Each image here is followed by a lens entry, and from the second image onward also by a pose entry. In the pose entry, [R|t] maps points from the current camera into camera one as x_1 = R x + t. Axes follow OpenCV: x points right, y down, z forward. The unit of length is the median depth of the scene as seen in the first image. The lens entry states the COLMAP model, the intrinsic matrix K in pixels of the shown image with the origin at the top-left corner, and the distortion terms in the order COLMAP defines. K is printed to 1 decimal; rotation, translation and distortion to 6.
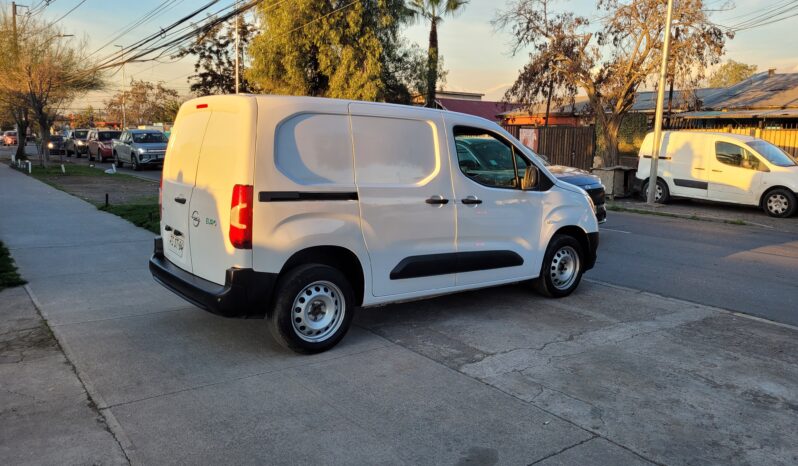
lens RADIAL K [[616.5, 0, 382.7], [0, 616.5, 218.6], [0, 0, 1]] dist [0.044830, -0.018278]
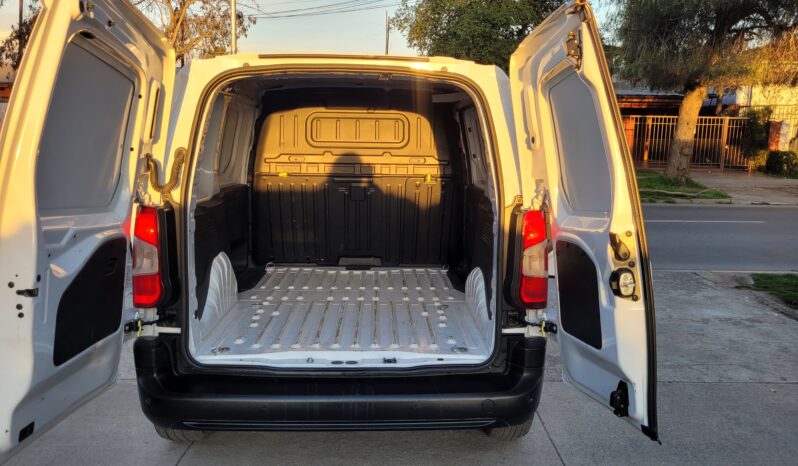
lens RADIAL K [[616.5, 0, 416.0], [0, 616.5, 230.2], [0, 0, 1]] dist [0.044830, -0.018278]
pose [[0.564852, -0.143433, 0.812631, -0.695768], [0.097486, 0.989481, 0.106886, -0.098199], [-0.819414, 0.018845, 0.572893, 0.635026]]
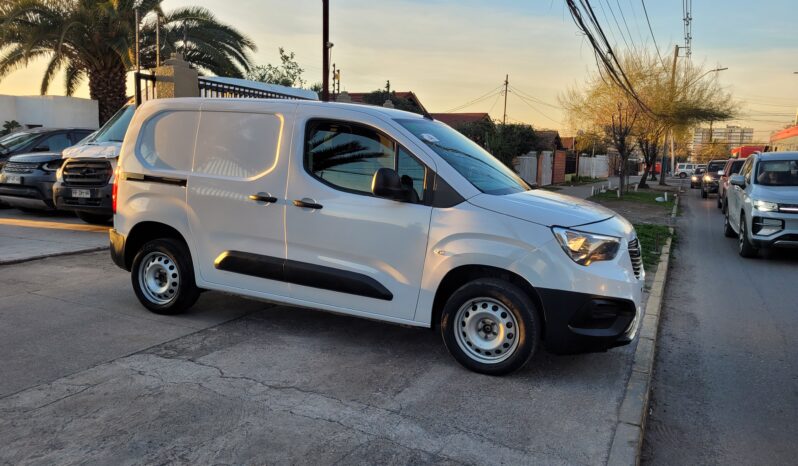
lens RADIAL K [[616.5, 0, 399.2], [0, 616.5, 233.1], [0, 0, 1]] dist [0.044830, -0.018278]
pose [[0.469186, 0.133521, -0.872947, 1.069730], [-0.129151, 0.988250, 0.081742, -0.084379], [0.873604, 0.074390, 0.480918, 0.774262]]
